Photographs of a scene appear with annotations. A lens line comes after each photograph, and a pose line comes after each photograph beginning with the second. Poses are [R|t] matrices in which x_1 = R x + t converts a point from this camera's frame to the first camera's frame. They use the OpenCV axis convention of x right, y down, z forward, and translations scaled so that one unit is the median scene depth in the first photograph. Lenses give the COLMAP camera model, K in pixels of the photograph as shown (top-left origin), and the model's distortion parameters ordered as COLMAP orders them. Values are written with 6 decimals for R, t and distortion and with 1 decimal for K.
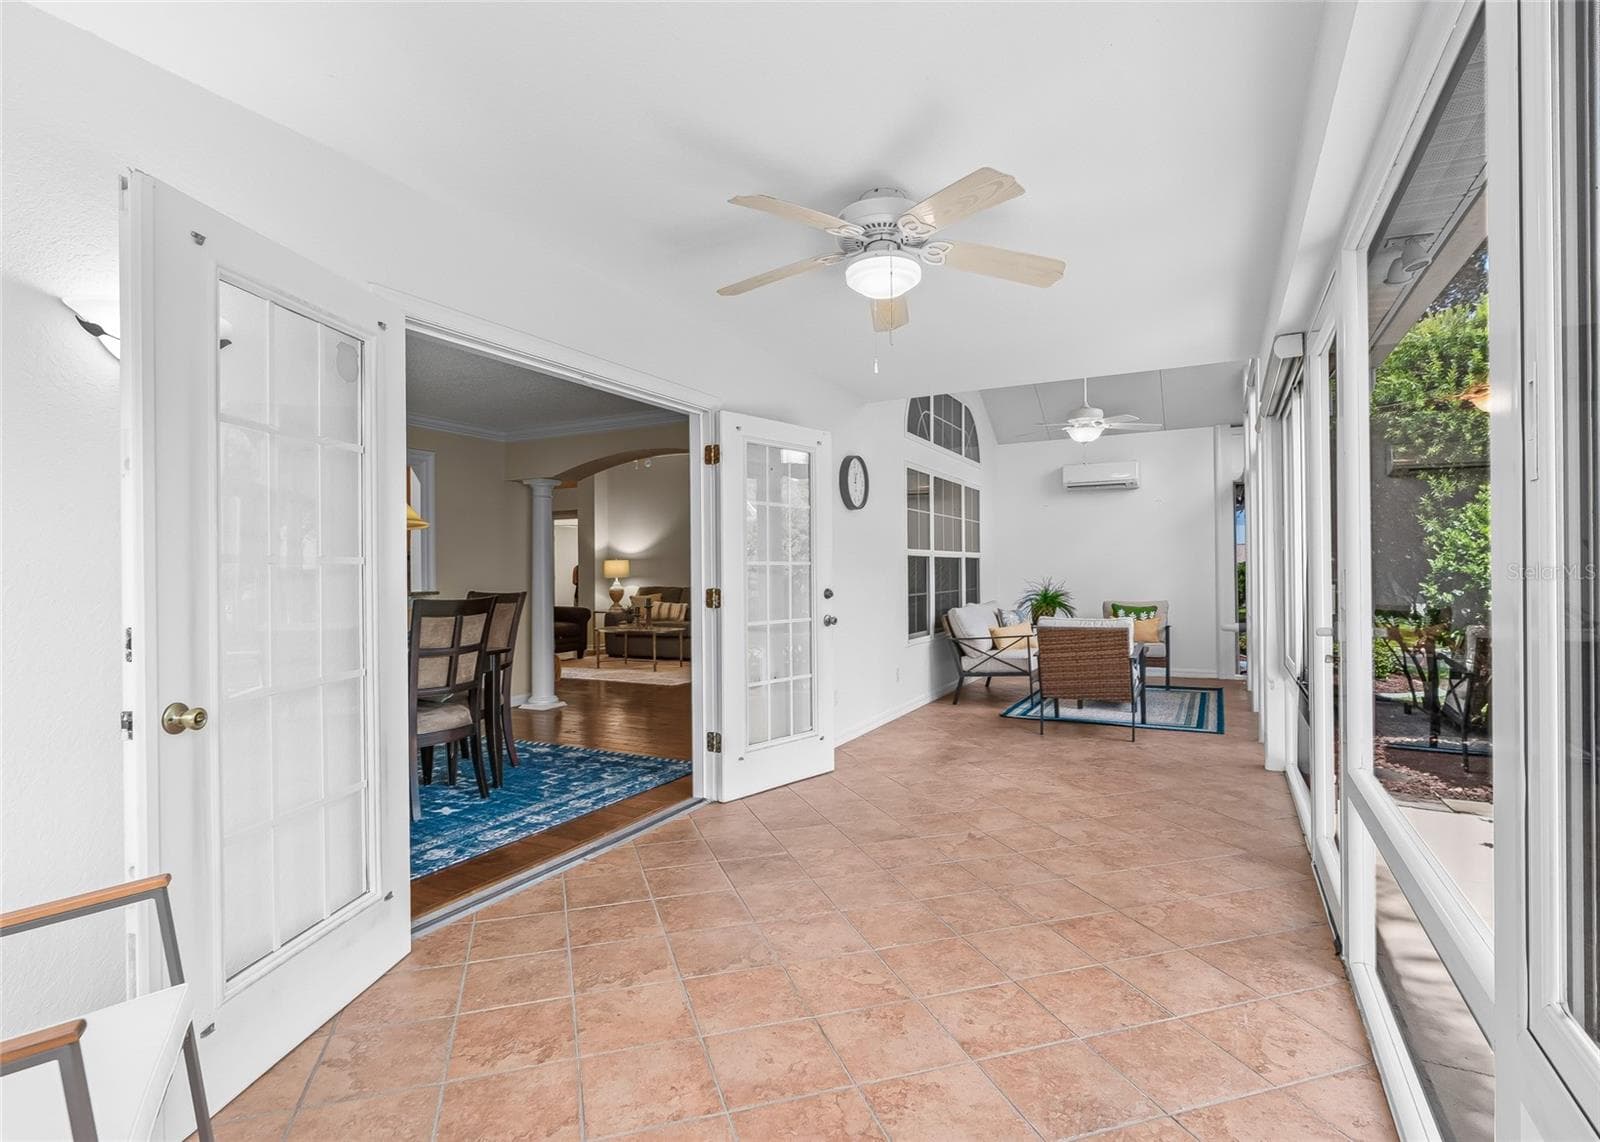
lens RADIAL K [[800.4, 0, 801.2], [0, 800.4, 611.5], [0, 0, 1]] dist [-0.002520, 0.000308]
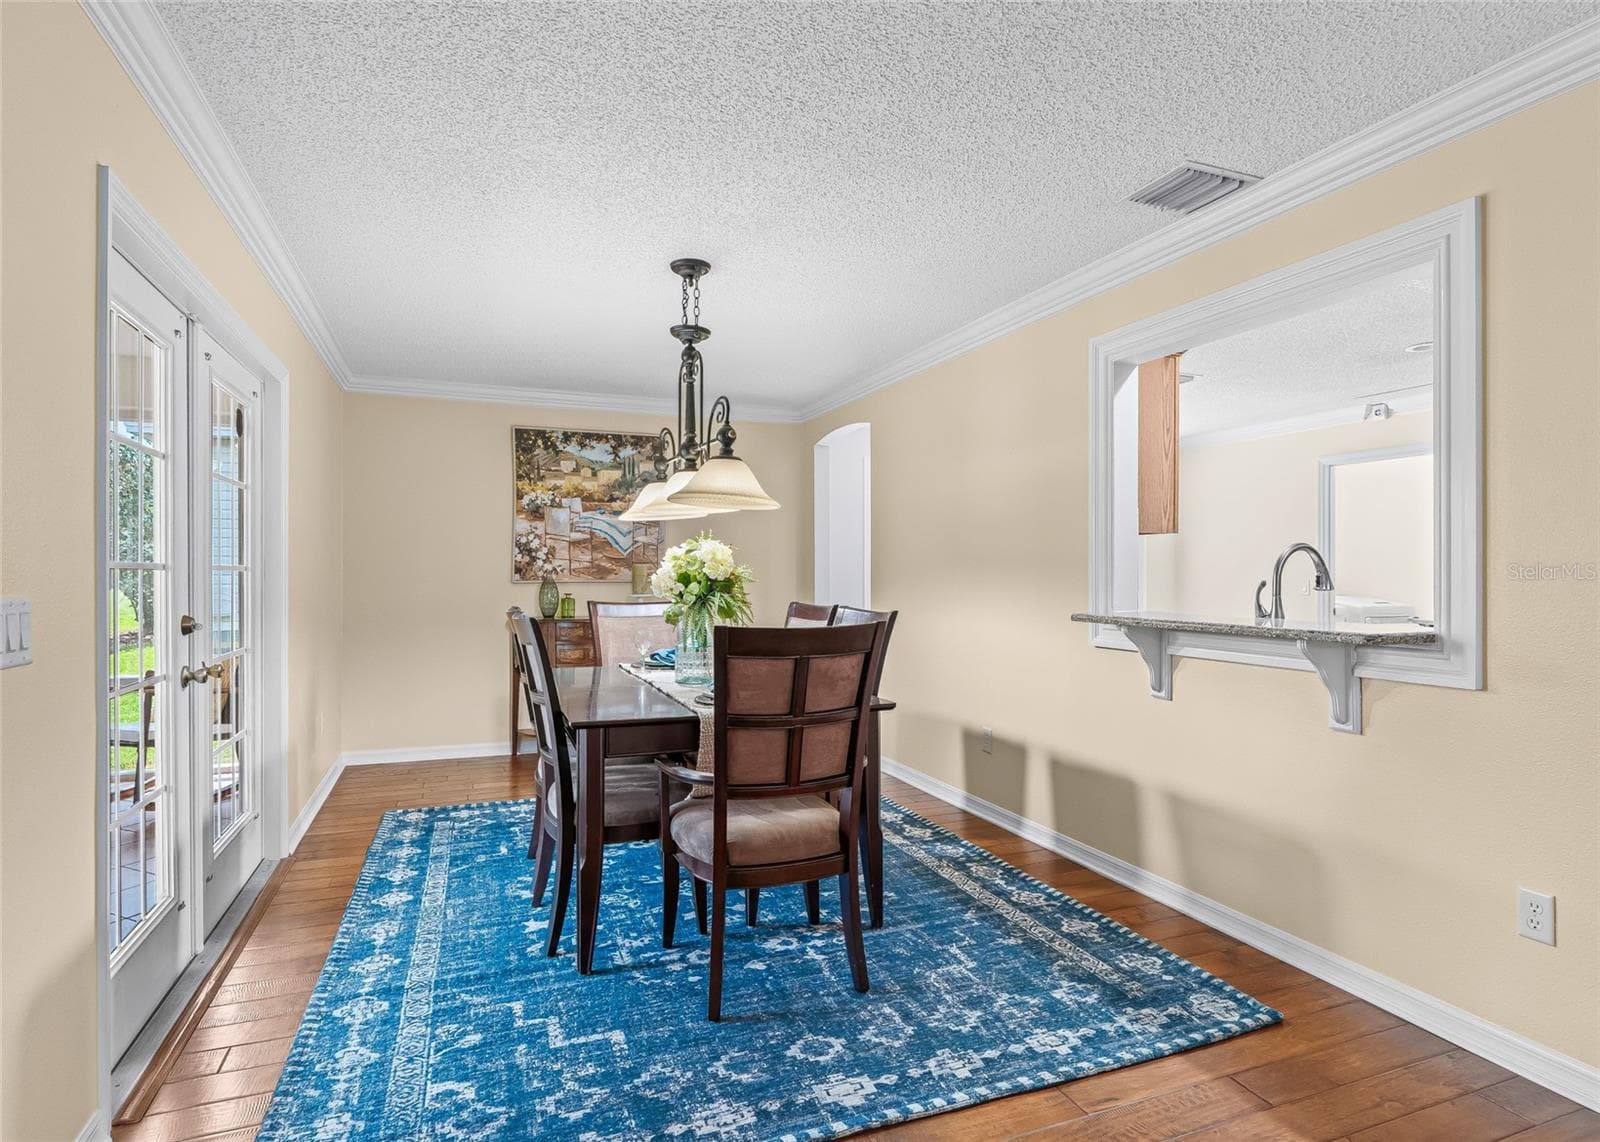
lens RADIAL K [[863.4, 0, 800.0], [0, 863.4, 571.0], [0, 0, 1]] dist [-0.002876, 0.001146]
pose [[-0.674600, 0.003560, -0.738175, -0.049646], [-0.032641, 0.998866, 0.034646, -0.084208], [0.737462, 0.047467, -0.673719, 1.621661]]
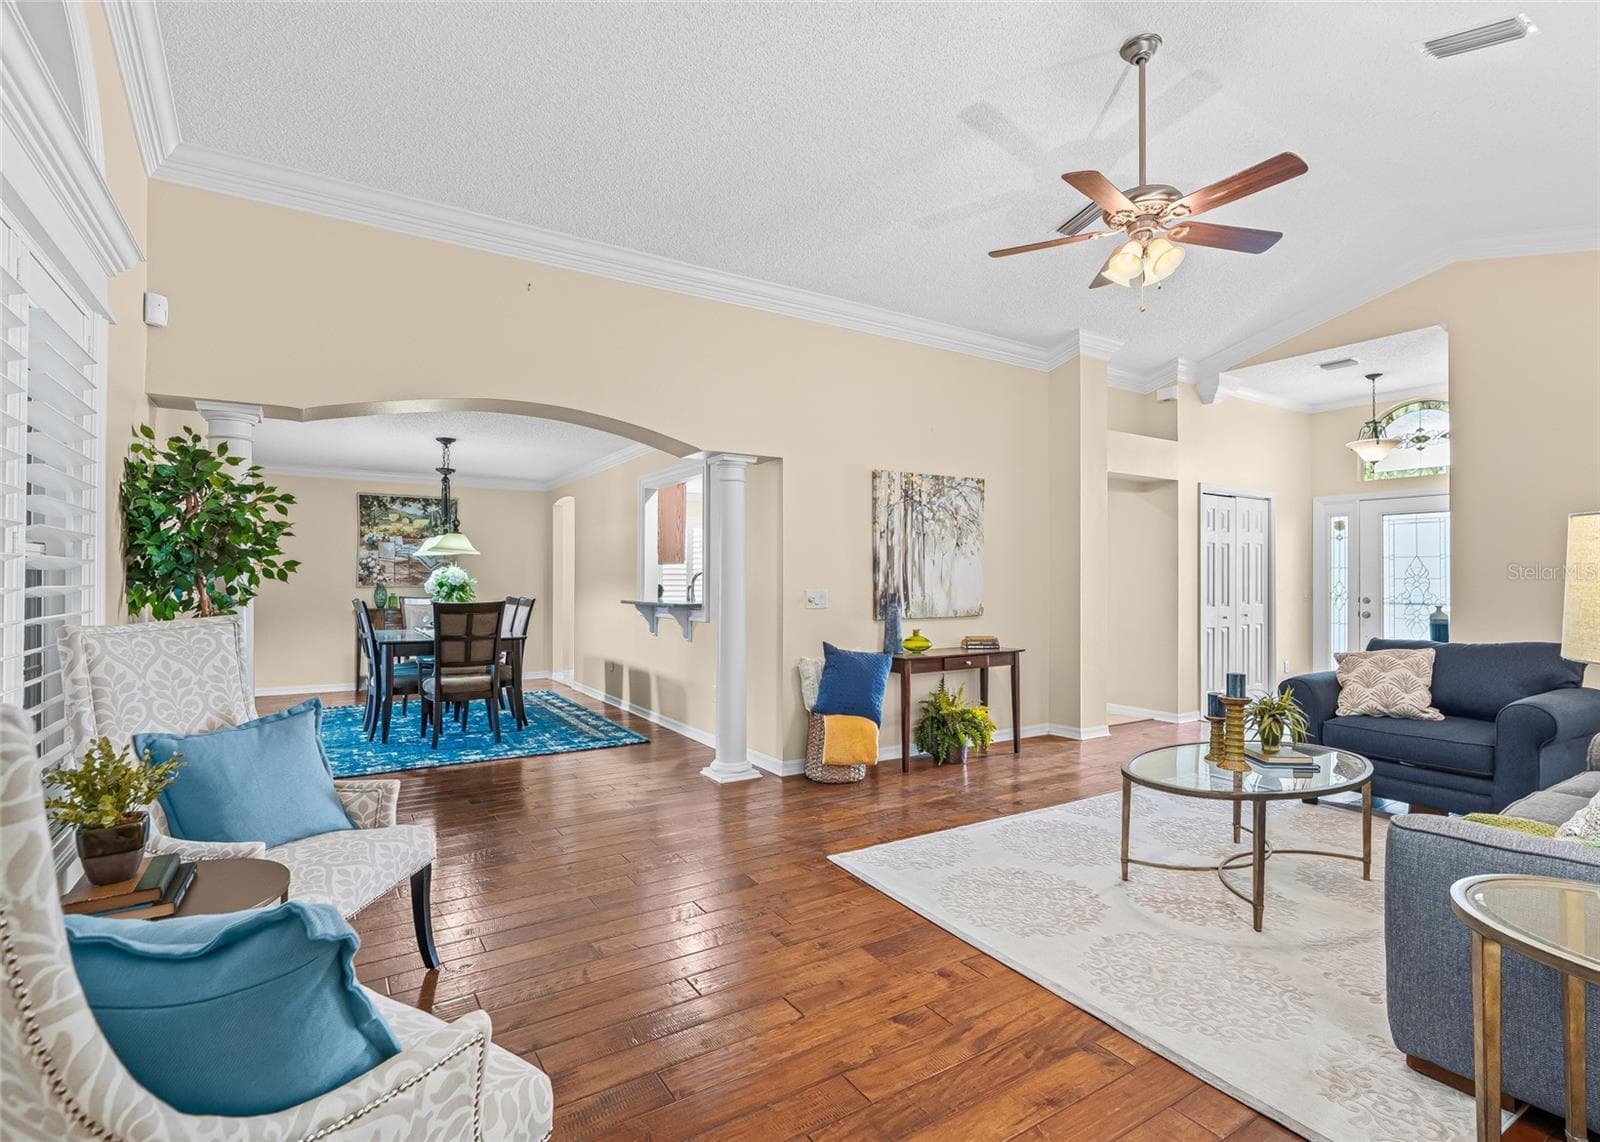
lens RADIAL K [[785.6, 0, 800.0], [0, 785.6, 571.0], [0, 0, 1]] dist [-0.004484, -0.000183]
pose [[-0.526235, -0.004901, -0.850325, 0.411472], [-0.040460, 0.998995, 0.019282, -0.134936], [0.849376, 0.044551, -0.525905, 2.478039]]
